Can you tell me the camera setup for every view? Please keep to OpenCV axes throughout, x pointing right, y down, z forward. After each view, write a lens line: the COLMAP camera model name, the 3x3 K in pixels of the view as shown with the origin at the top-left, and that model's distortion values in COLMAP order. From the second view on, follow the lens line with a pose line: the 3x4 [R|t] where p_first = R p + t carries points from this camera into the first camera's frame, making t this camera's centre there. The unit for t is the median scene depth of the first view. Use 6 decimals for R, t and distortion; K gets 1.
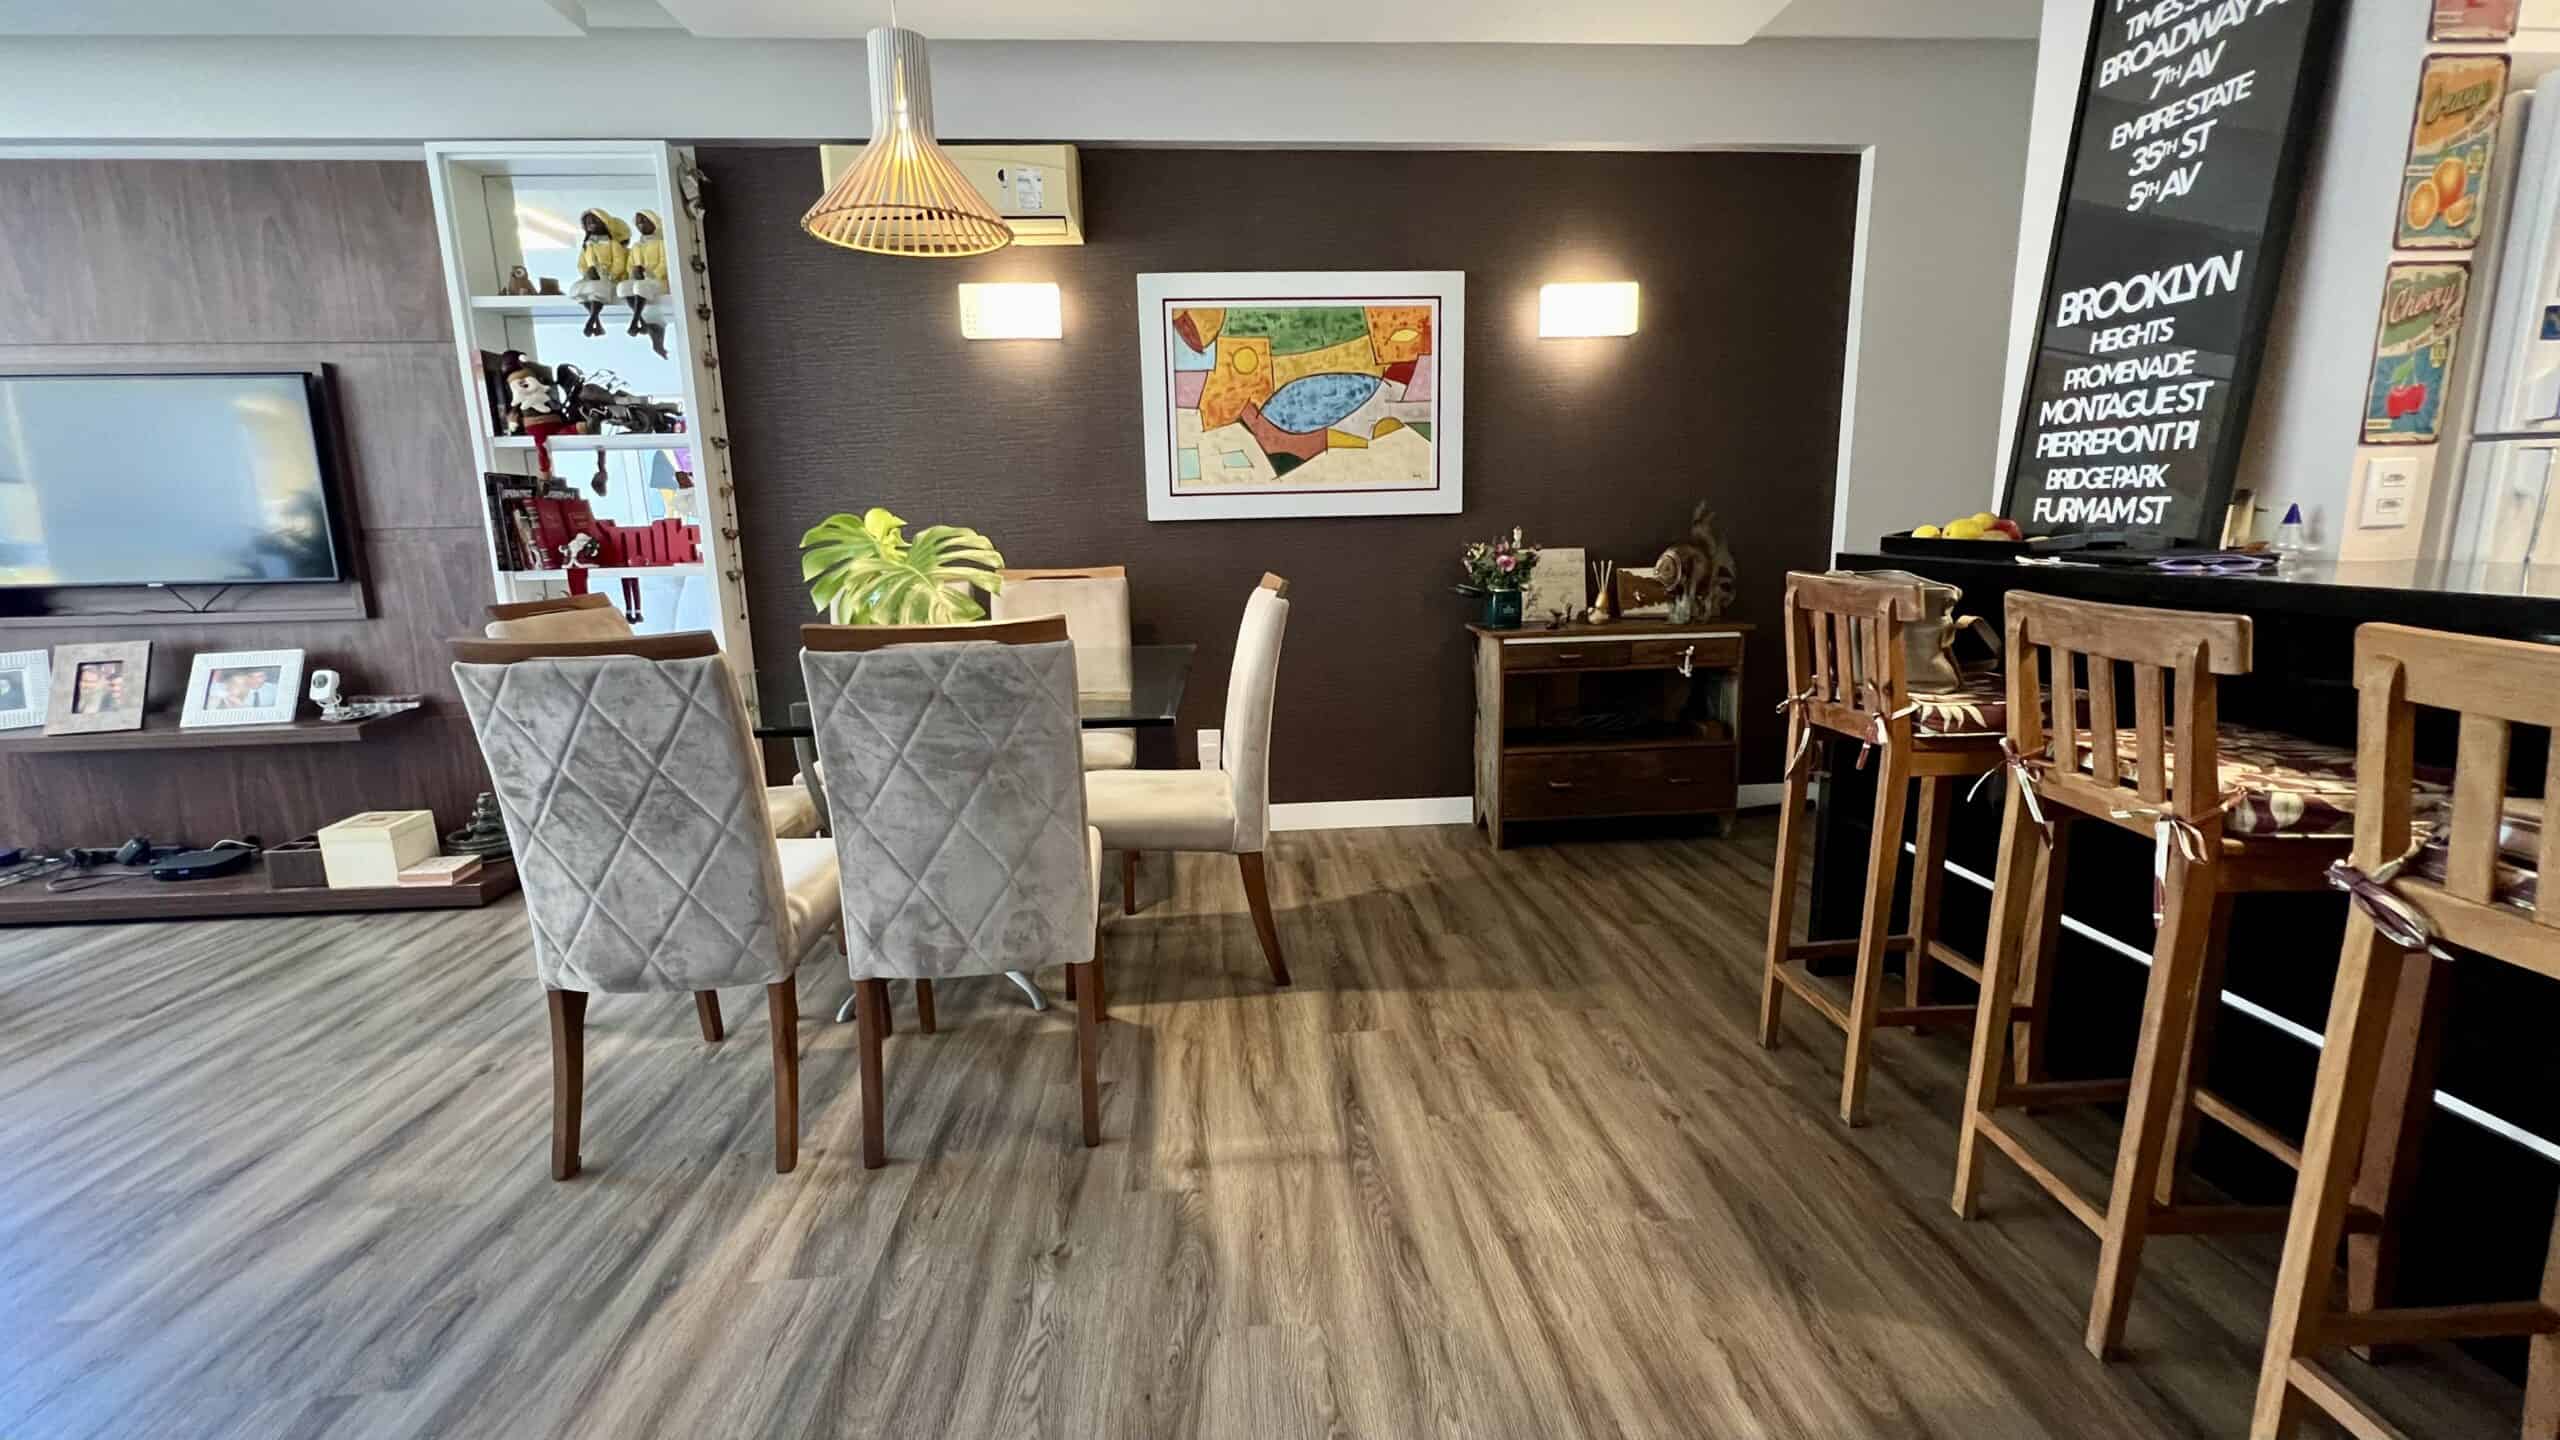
lens RADIAL K [[1056.8, 0, 1274.8], [0, 1056.8, 718.9], [0, 0, 1]] dist [-0.001888, 0.000027]
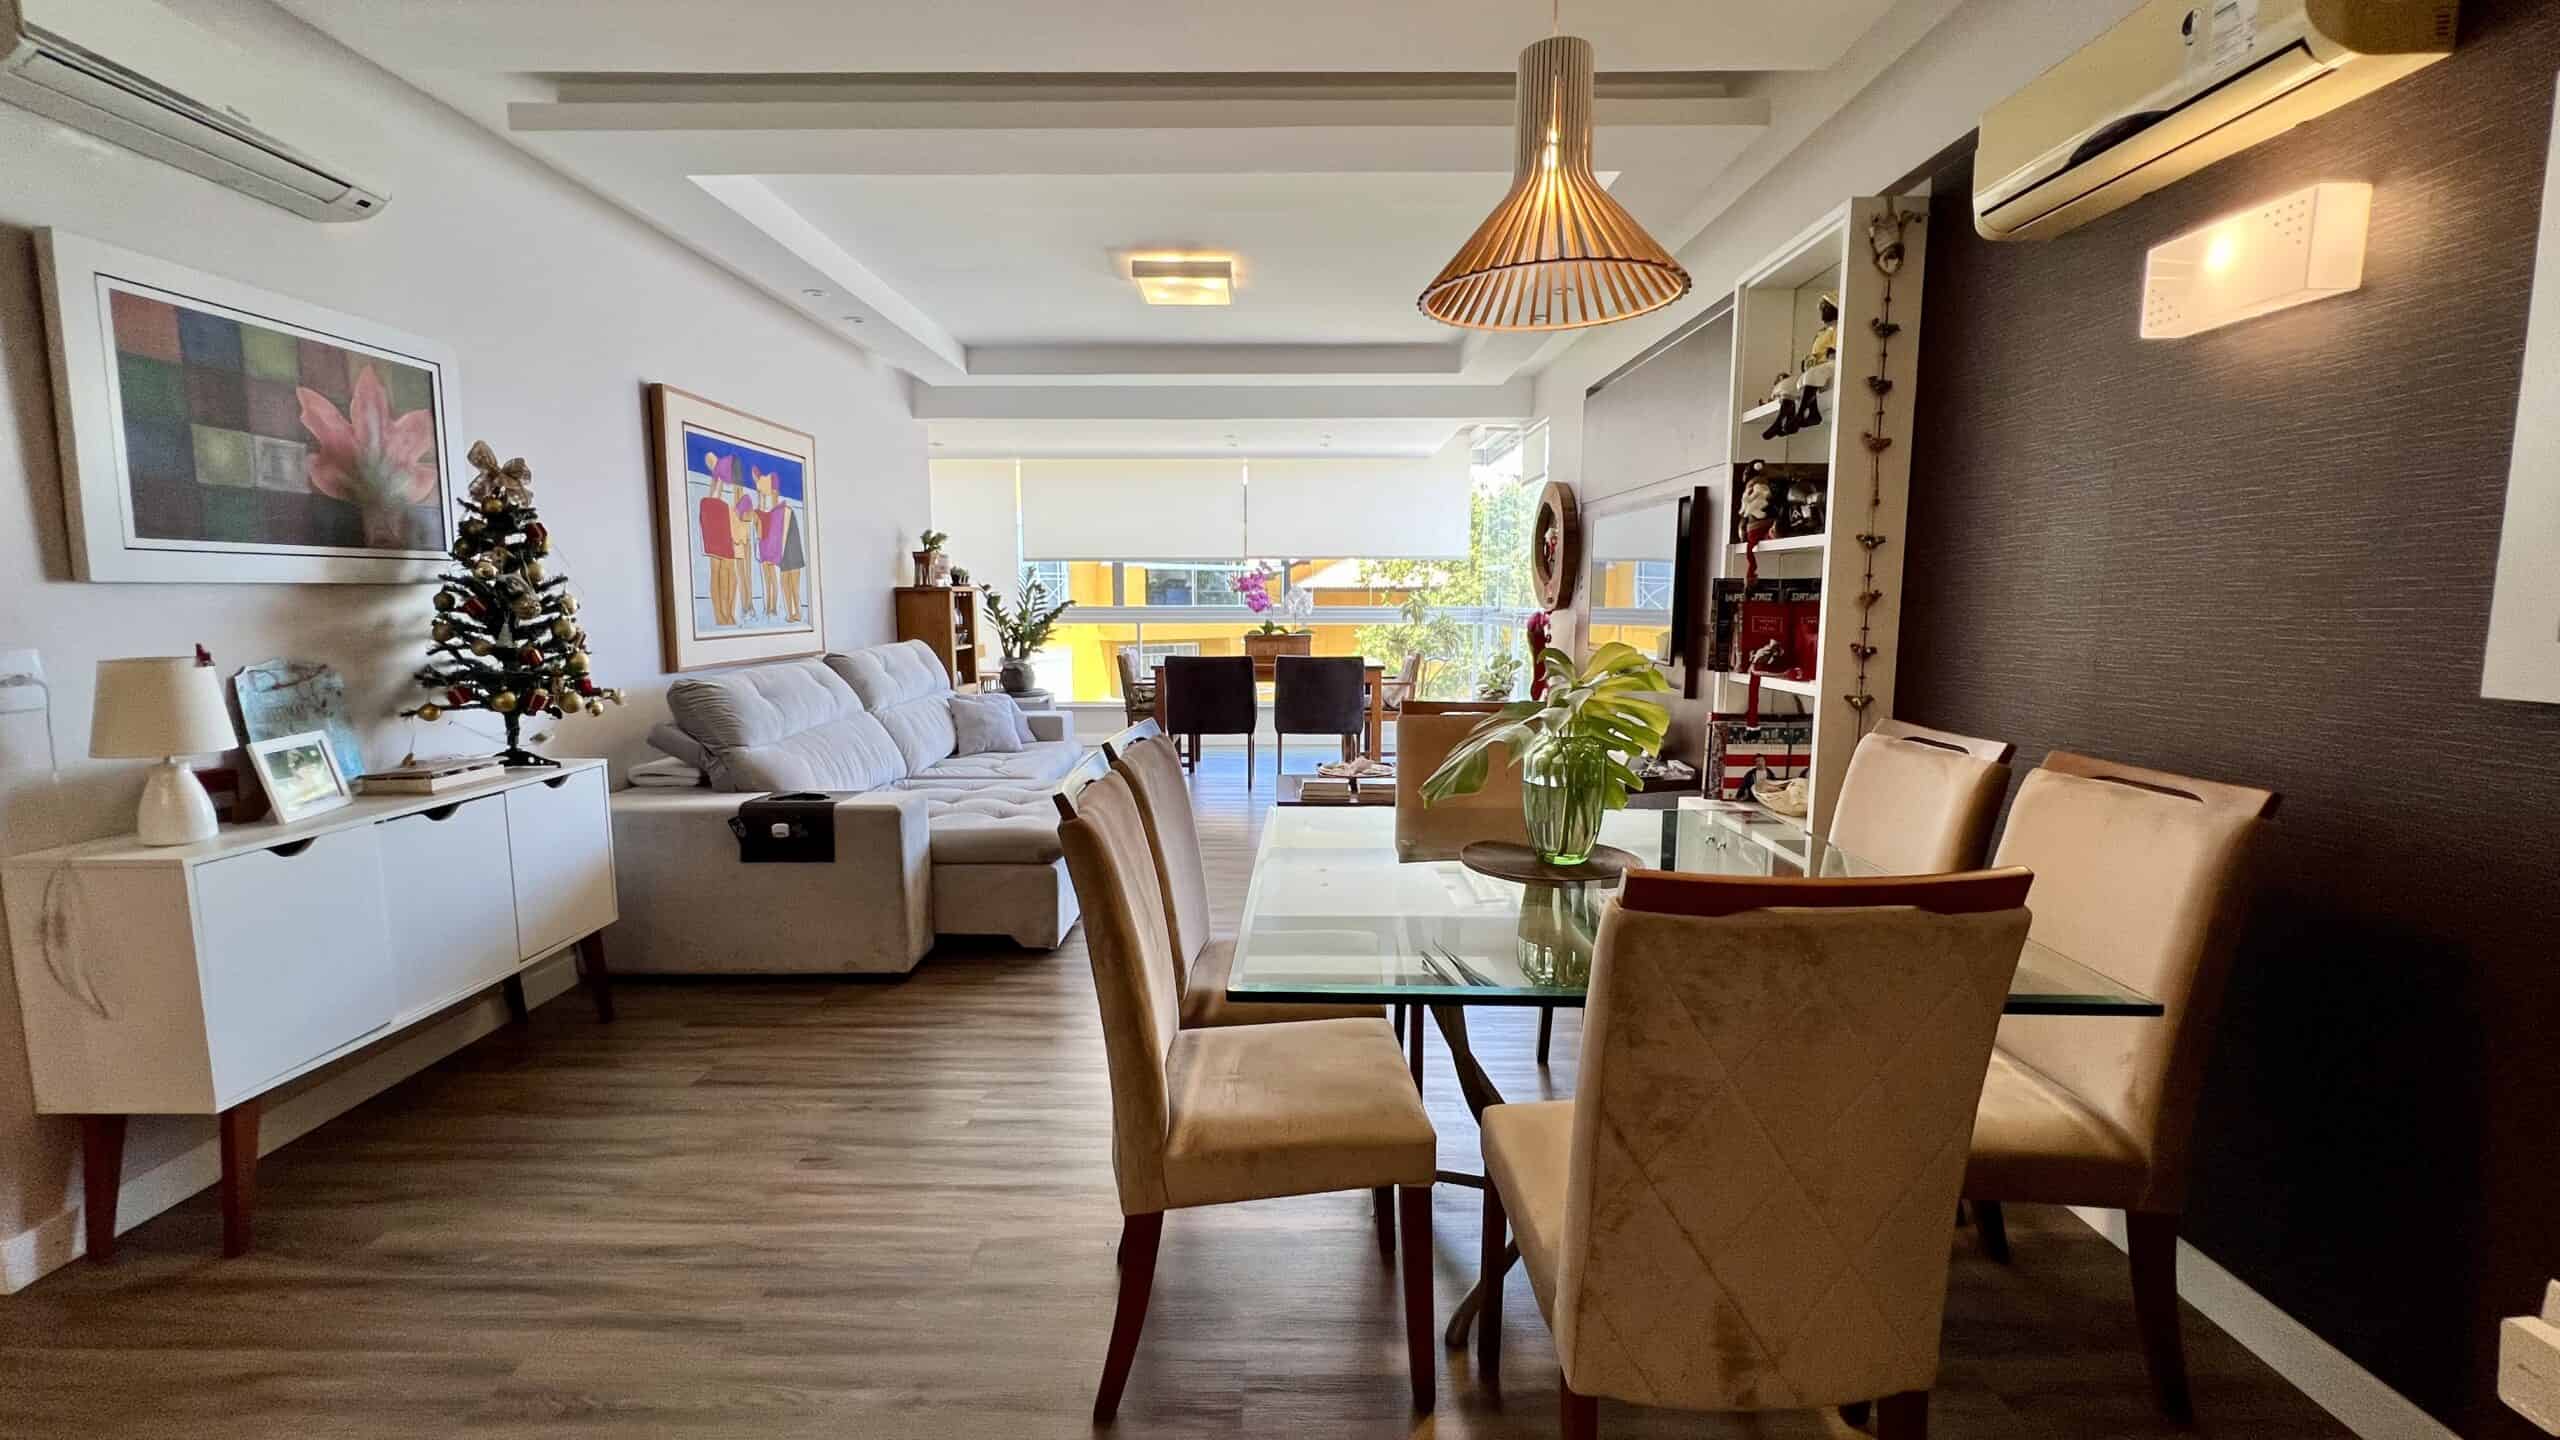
lens RADIAL K [[1023.5, 0, 1275.0], [0, 1023.5, 719.9], [0, 0, 1]] dist [-0.001510, -0.000289]
pose [[-0.081937, 0.142839, -0.986349, 0.455793], [-0.187303, 0.969835, 0.156007, -0.239567], [0.978879, 0.197529, -0.052711, 0.901051]]
